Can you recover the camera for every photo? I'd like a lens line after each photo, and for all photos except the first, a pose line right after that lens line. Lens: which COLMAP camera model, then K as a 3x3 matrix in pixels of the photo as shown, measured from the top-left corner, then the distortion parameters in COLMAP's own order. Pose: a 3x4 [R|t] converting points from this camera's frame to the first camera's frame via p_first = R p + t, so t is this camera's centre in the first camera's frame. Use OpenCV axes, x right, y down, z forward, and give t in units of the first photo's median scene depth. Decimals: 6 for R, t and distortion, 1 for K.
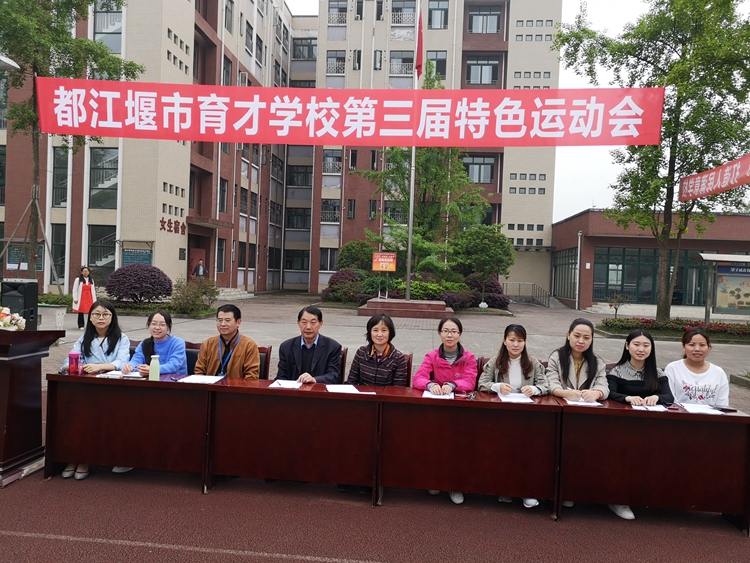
lens RADIAL K [[604.6, 0, 375.7], [0, 604.6, 282.1], [0, 0, 1]] dist [0.008594, 0.001907]
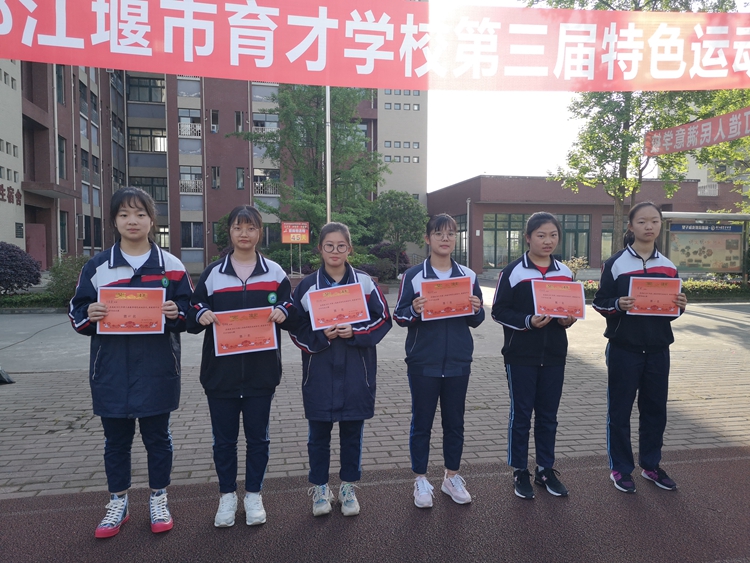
lens RADIAL K [[584.9, 0, 371.6], [0, 584.9, 282.0], [0, 0, 1]] dist [0.093433, -0.134368]
pose [[0.954525, -0.050778, 0.293774, -0.095842], [0.038888, 0.998176, 0.046178, 0.001910], [-0.295583, -0.032653, 0.954759, 0.112097]]
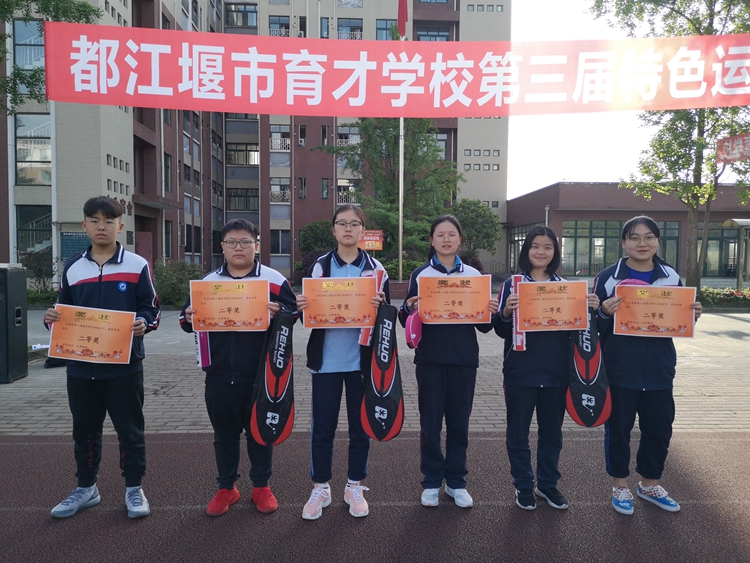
lens RADIAL K [[585.1, 0, 369.9], [0, 585.1, 279.8], [0, 0, 1]] dist [0.105512, -0.137678]
pose [[0.988822, -0.034723, 0.144999, -0.084876], [0.031297, 0.999176, 0.025847, 0.002874], [-0.145777, -0.021020, 0.989094, 0.079370]]
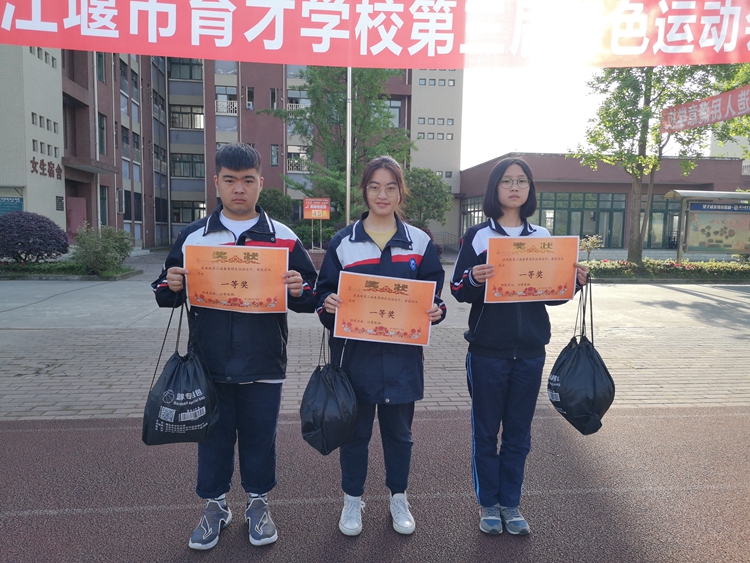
lens RADIAL K [[585.7, 0, 373.0], [0, 585.7, 284.1], [0, 0, 1]] dist [0.092635, -0.136372]
pose [[0.975331, -0.042263, 0.216663, -0.070155], [0.024753, 0.996250, 0.082900, 0.005365], [-0.219354, -0.075492, 0.972720, 0.093326]]
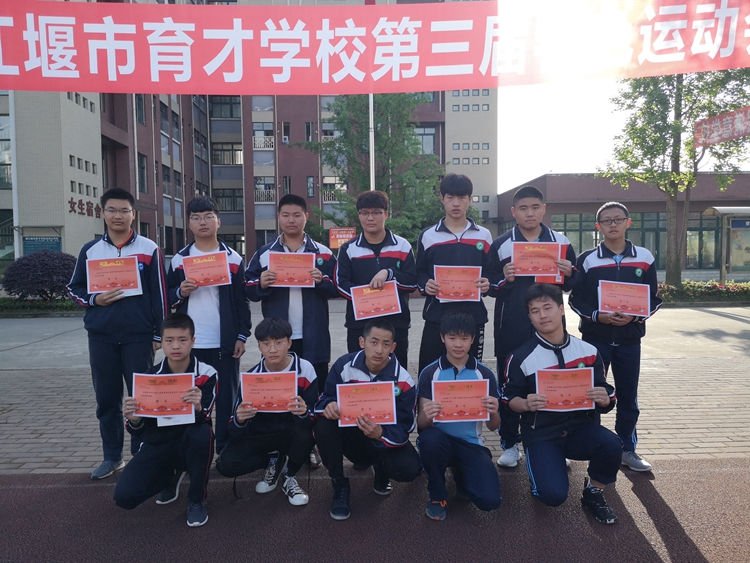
lens RADIAL K [[583.6, 0, 372.3], [0, 583.6, 281.0], [0, 0, 1]] dist [0.104407, -0.133430]
pose [[0.989826, -0.055760, 0.130902, -0.042374], [0.052382, 0.998203, 0.029113, 0.004808], [-0.132290, -0.021960, 0.990968, 0.099896]]
